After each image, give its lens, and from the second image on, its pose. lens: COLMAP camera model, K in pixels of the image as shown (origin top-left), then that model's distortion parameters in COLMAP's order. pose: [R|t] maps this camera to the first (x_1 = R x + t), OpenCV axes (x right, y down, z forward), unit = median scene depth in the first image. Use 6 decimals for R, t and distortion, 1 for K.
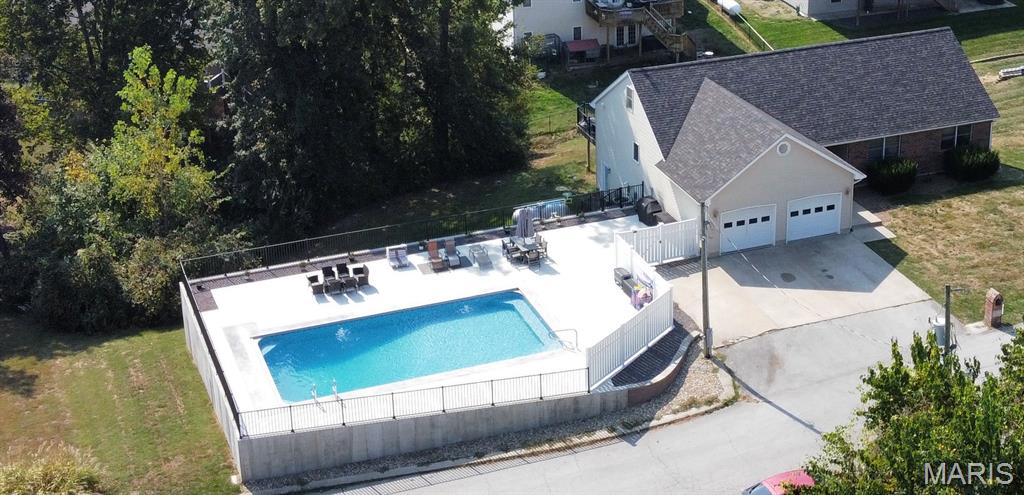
lens RADIAL K [[1660.6, 0, 617.1], [0, 1660.6, 134.1], [0, 0, 1]] dist [-0.028133, 0.000000]
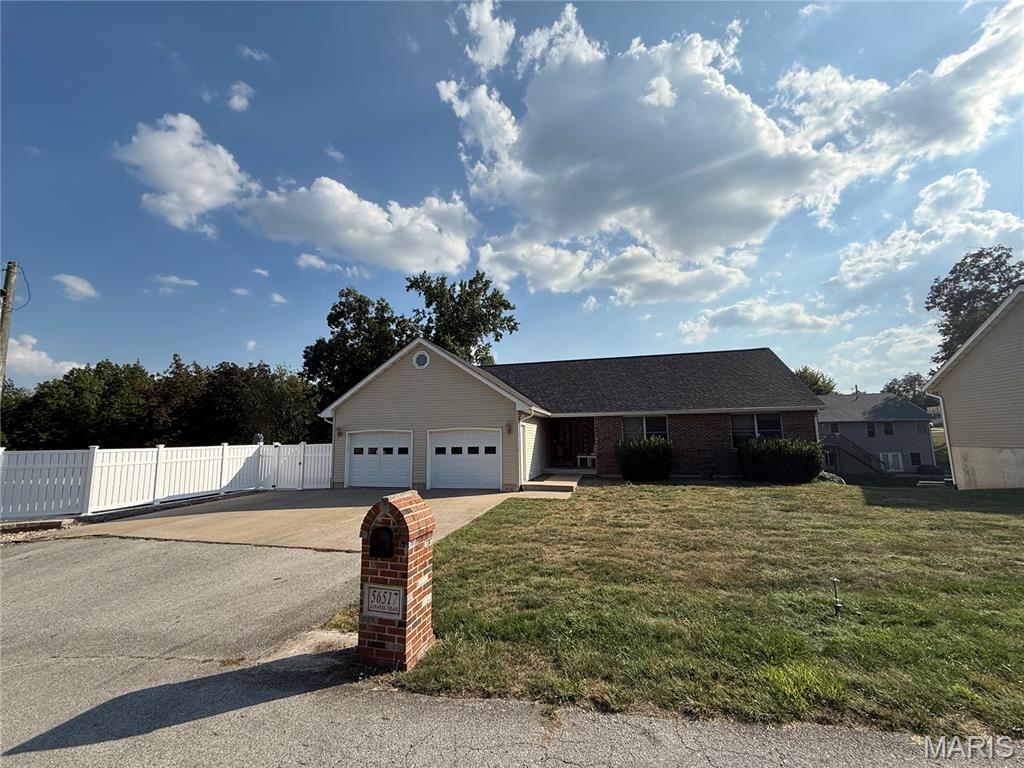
lens RADIAL K [[407.5, 0, 509.7], [0, 407.5, 382.3], [0, 0, 1]] dist [0.001168, -0.000602]
pose [[0.795819, -0.093157, -0.598326, 0.255074], [-0.202949, 0.889913, -0.408494, 0.092669], [0.570512, 0.446517, 0.689303, 0.880097]]
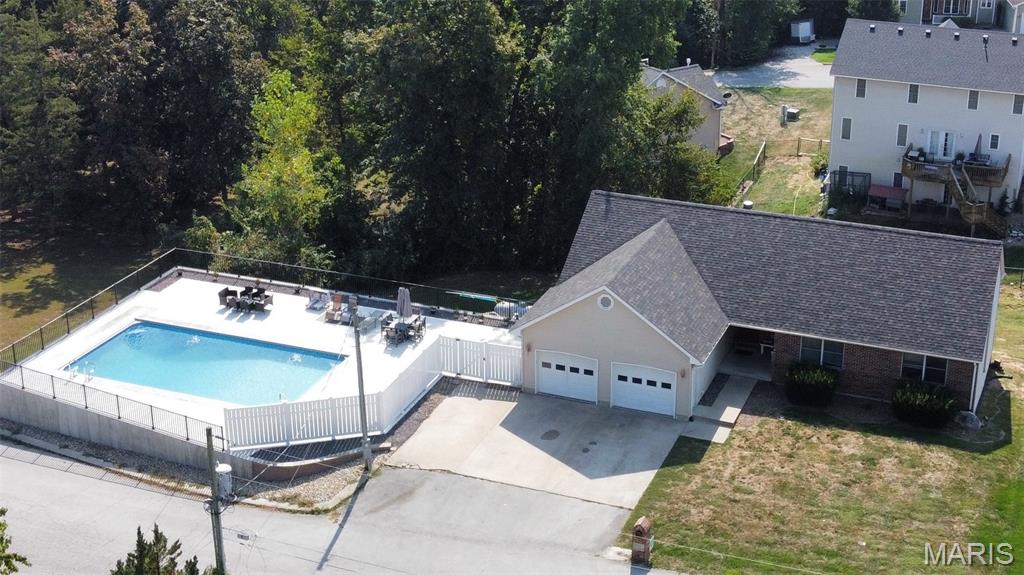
lens RADIAL K [[1523.0, 0, 513.6], [0, 1523.0, 240.2], [0, 0, 1]] dist [-0.022812, 0.000000]
pose [[0.707783, 0.251277, -0.660229, 0.600040], [-0.244425, 0.963983, 0.104853, -0.097965], [0.662797, 0.087163, 0.743709, 0.340915]]
